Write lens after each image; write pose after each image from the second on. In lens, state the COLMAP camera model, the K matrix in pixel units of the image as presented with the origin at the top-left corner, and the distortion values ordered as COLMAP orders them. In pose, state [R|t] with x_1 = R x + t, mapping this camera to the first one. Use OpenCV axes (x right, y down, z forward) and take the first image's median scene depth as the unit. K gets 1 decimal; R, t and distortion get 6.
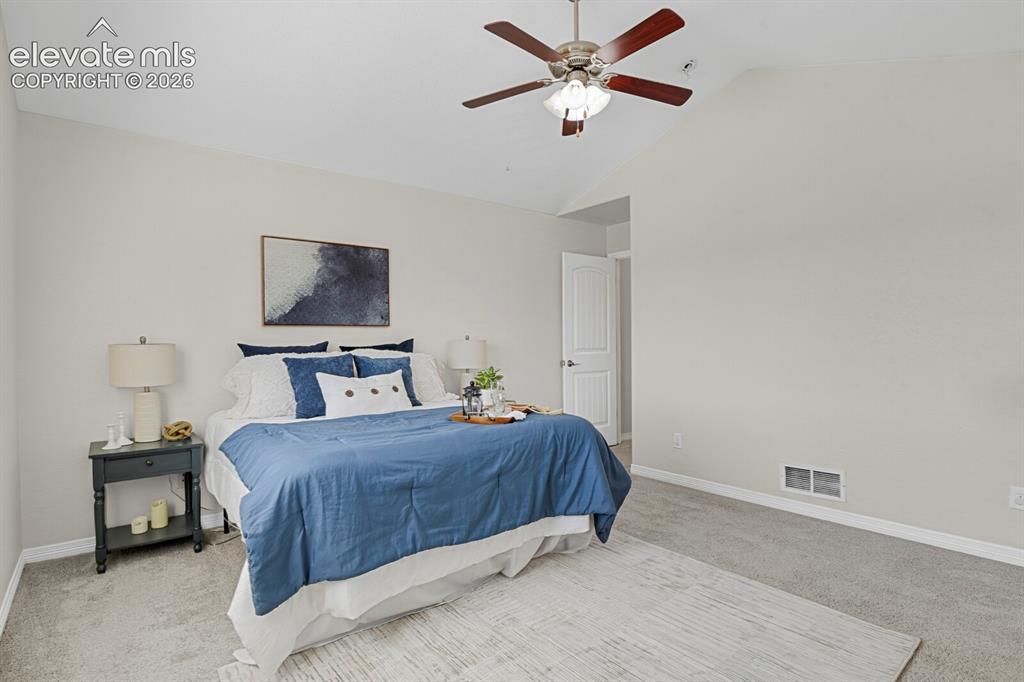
lens RADIAL K [[508.8, 0, 517.7], [0, 508.8, 338.4], [0, 0, 1]] dist [-0.013064, 0.000043]
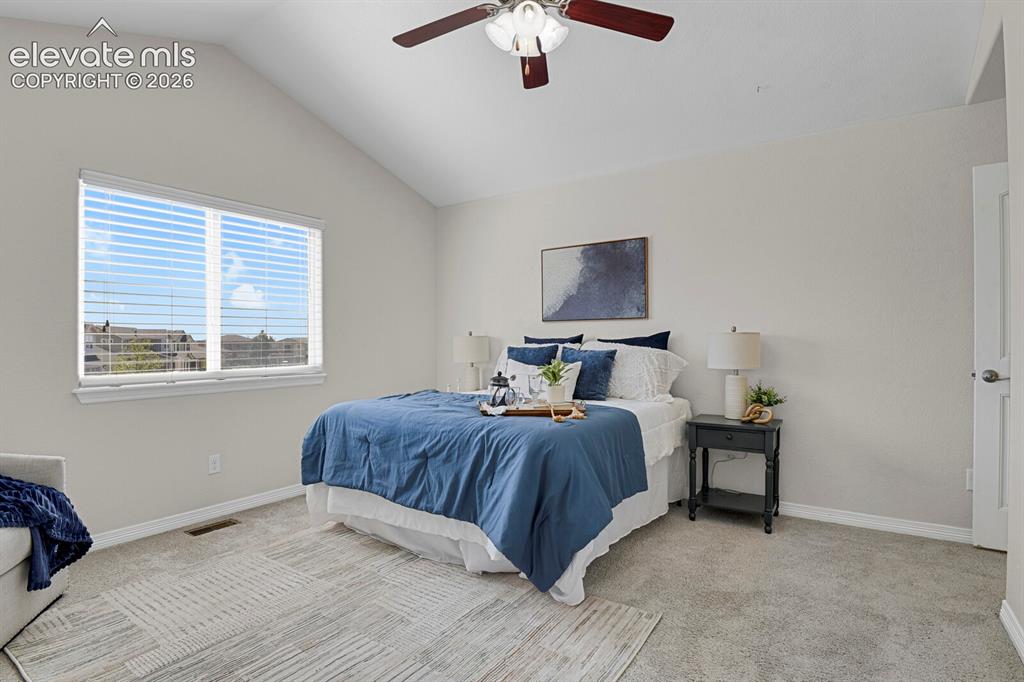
lens RADIAL K [[508.8, 0, 538.8], [0, 508.8, 343.7], [0, 0, 1]] dist [-0.013064, 0.000043]
pose [[0.289105, 0.009869, -0.957247, 0.670439], [-0.000826, 0.999949, 0.010060, 0.015835], [0.957297, -0.002118, 0.289098, 0.597904]]
